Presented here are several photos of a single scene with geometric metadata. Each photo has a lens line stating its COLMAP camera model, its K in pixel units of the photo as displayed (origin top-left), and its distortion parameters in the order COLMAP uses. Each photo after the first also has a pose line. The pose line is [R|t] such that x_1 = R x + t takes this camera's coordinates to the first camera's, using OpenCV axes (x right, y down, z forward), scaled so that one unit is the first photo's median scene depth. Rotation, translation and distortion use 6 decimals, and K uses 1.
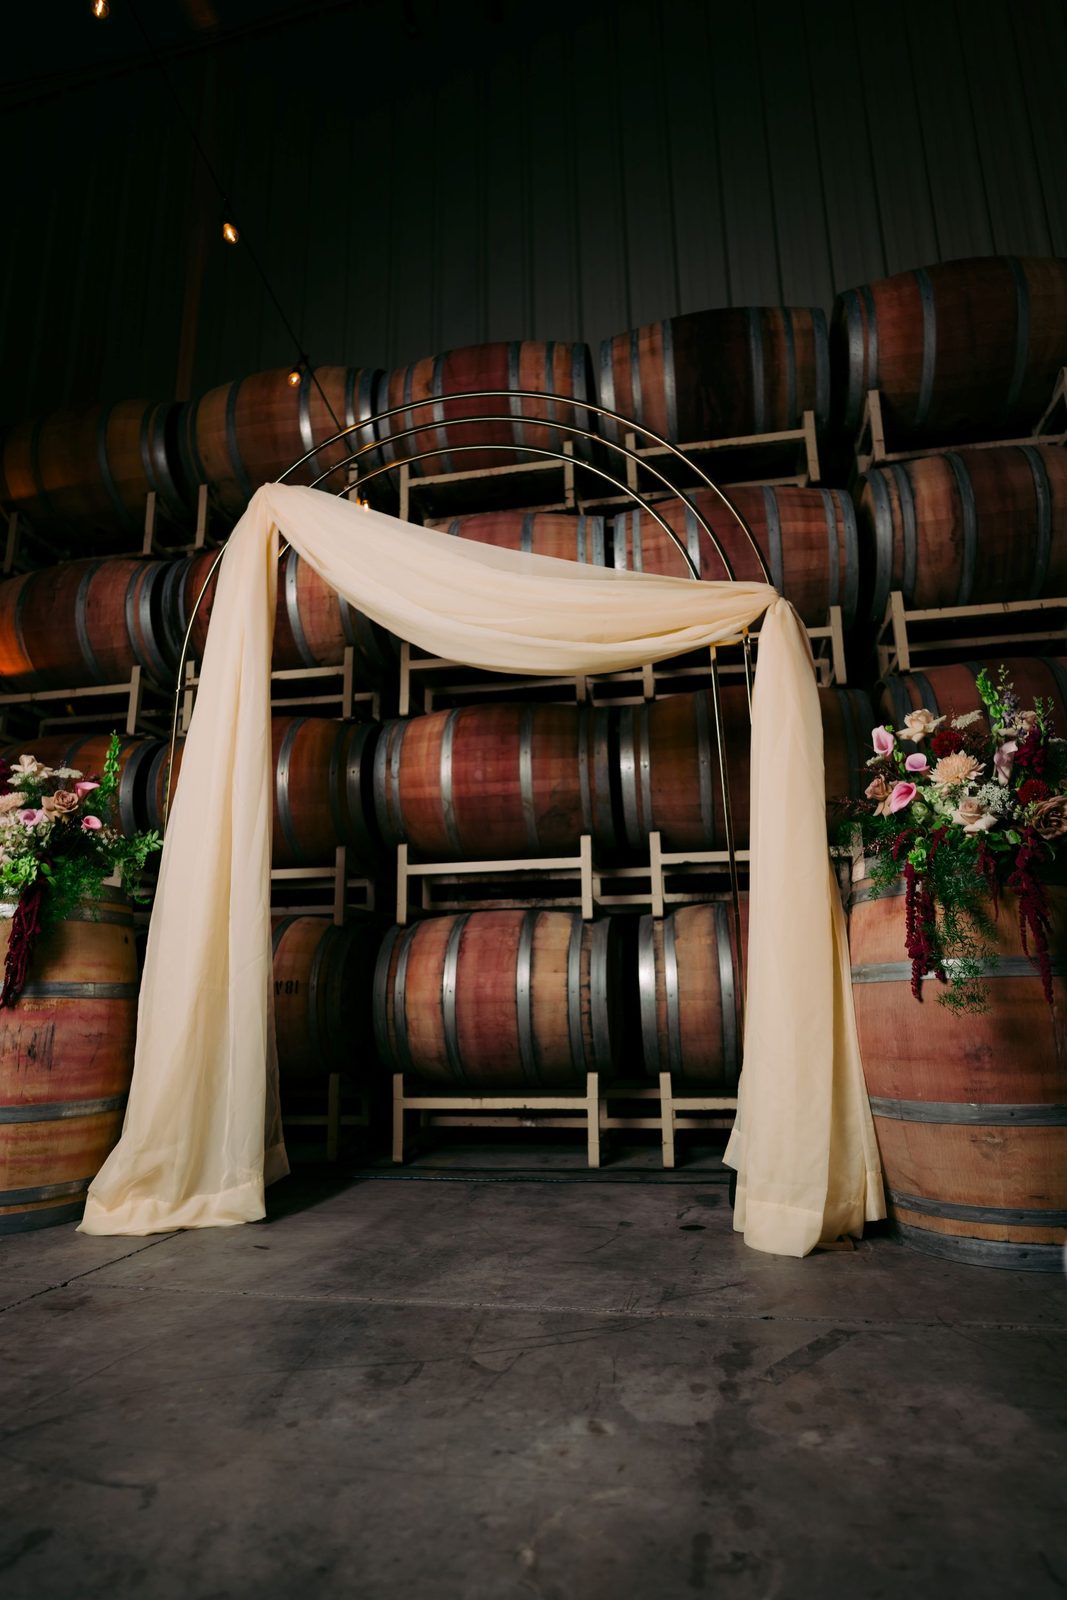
lens RADIAL K [[874.1, 0, 540.6], [0, 874.1, 798.6], [0, 0, 1]] dist [-0.002371, -0.002190]
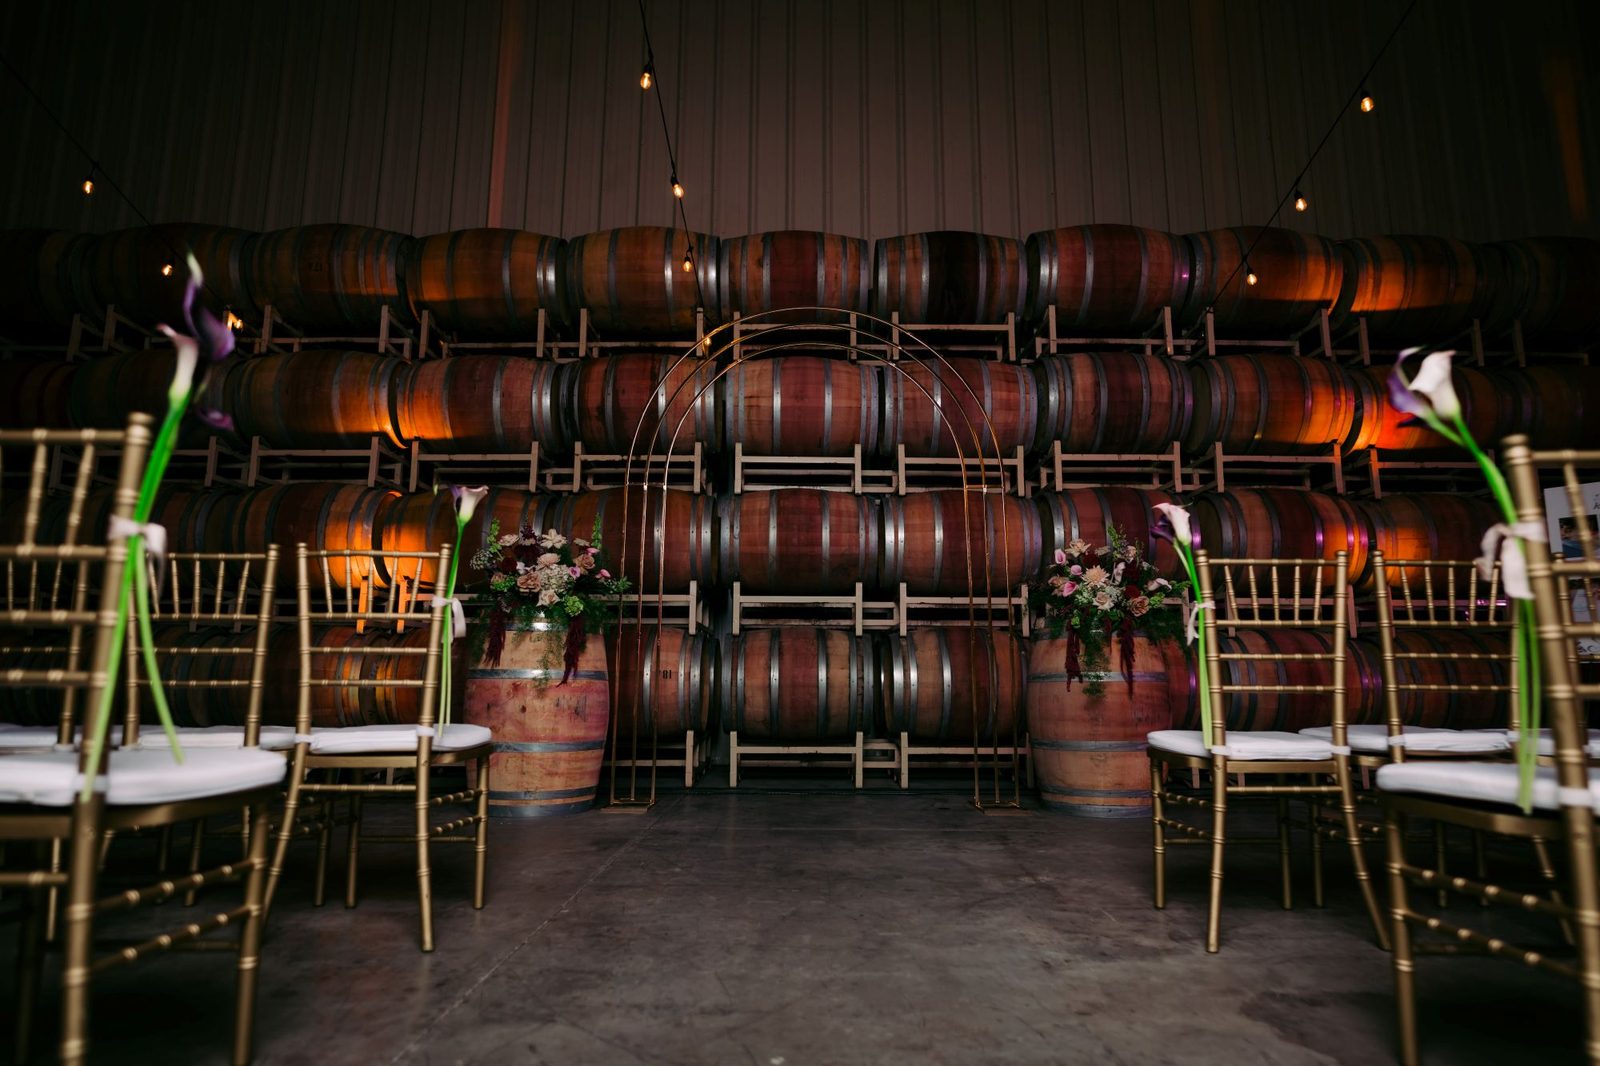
lens RADIAL K [[874.1, 0, 796.5], [0, 874.1, 540.3], [0, 0, 1]] dist [-0.002371, -0.002190]
pose [[0.983621, 0.049511, 0.173318, -0.336340], [-0.060445, 0.996463, 0.058384, -0.118504], [-0.169815, -0.067904, 0.983134, -0.514906]]
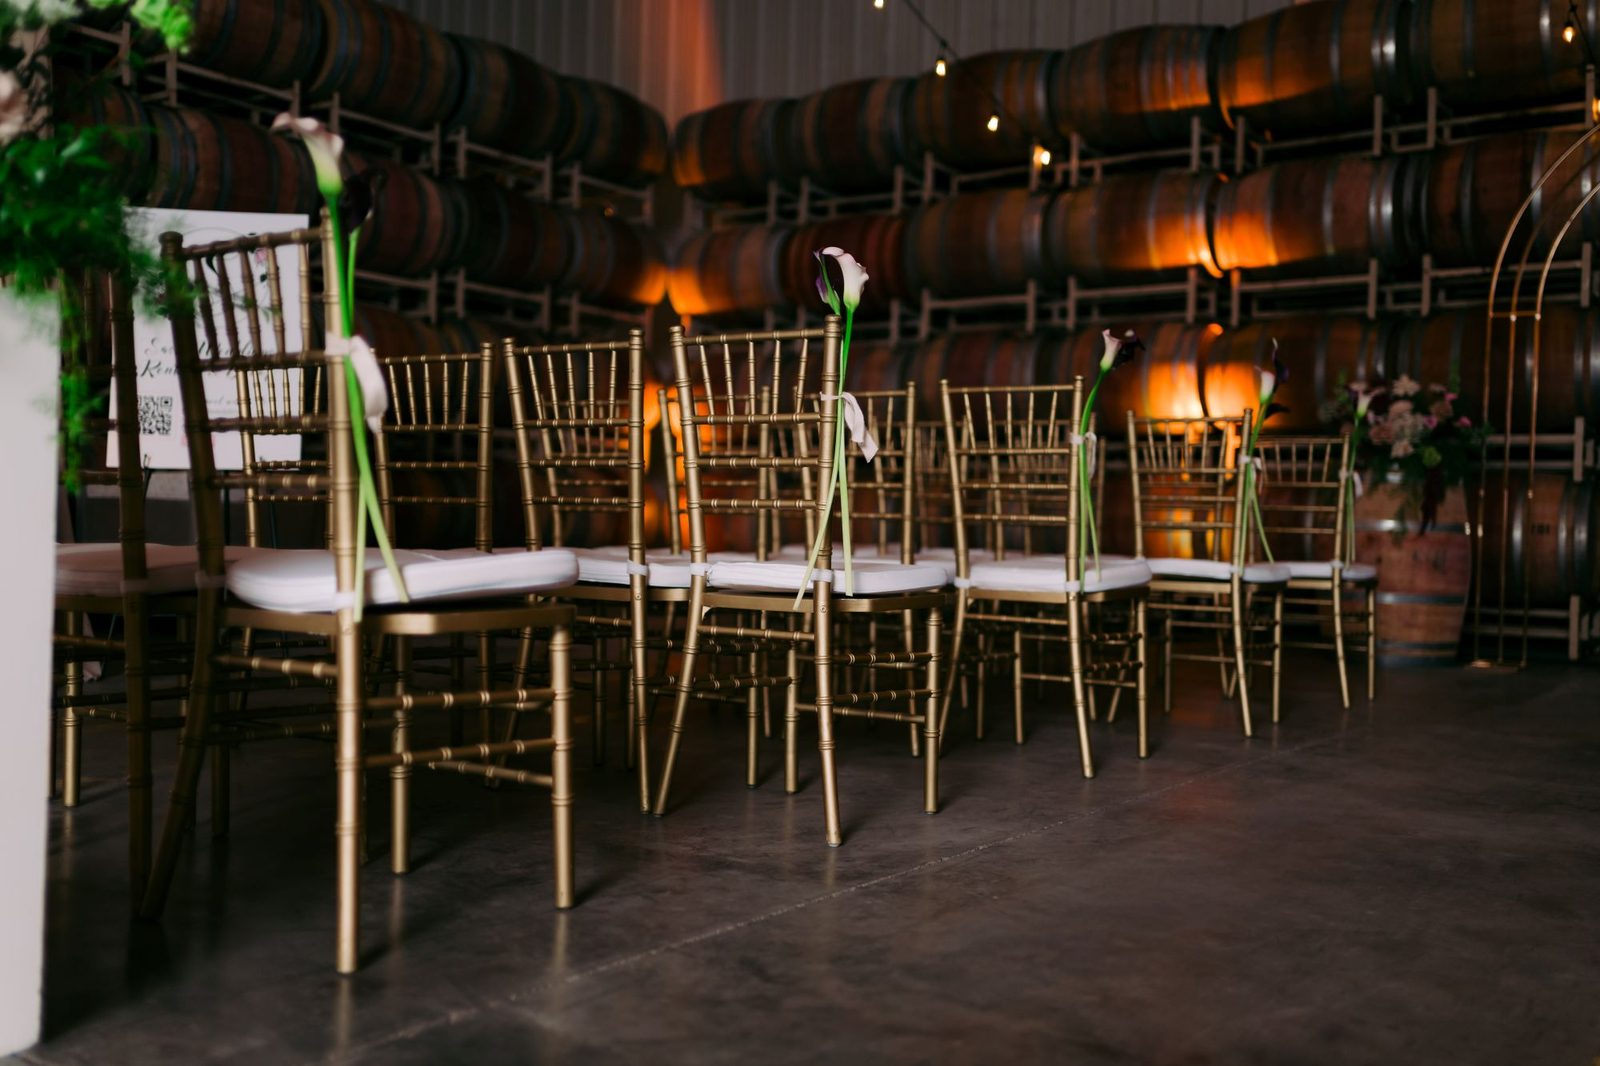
lens RADIAL K [[1523.6, 0, 803.8], [0, 1523.6, 530.6], [0, 0, 1]] dist [0.040871, 0.000000]
pose [[0.907397, 0.042601, -0.418110, -0.323801], [0.053260, 0.975172, 0.214947, -0.329303], [0.416887, -0.217311, 0.882599, -1.465716]]
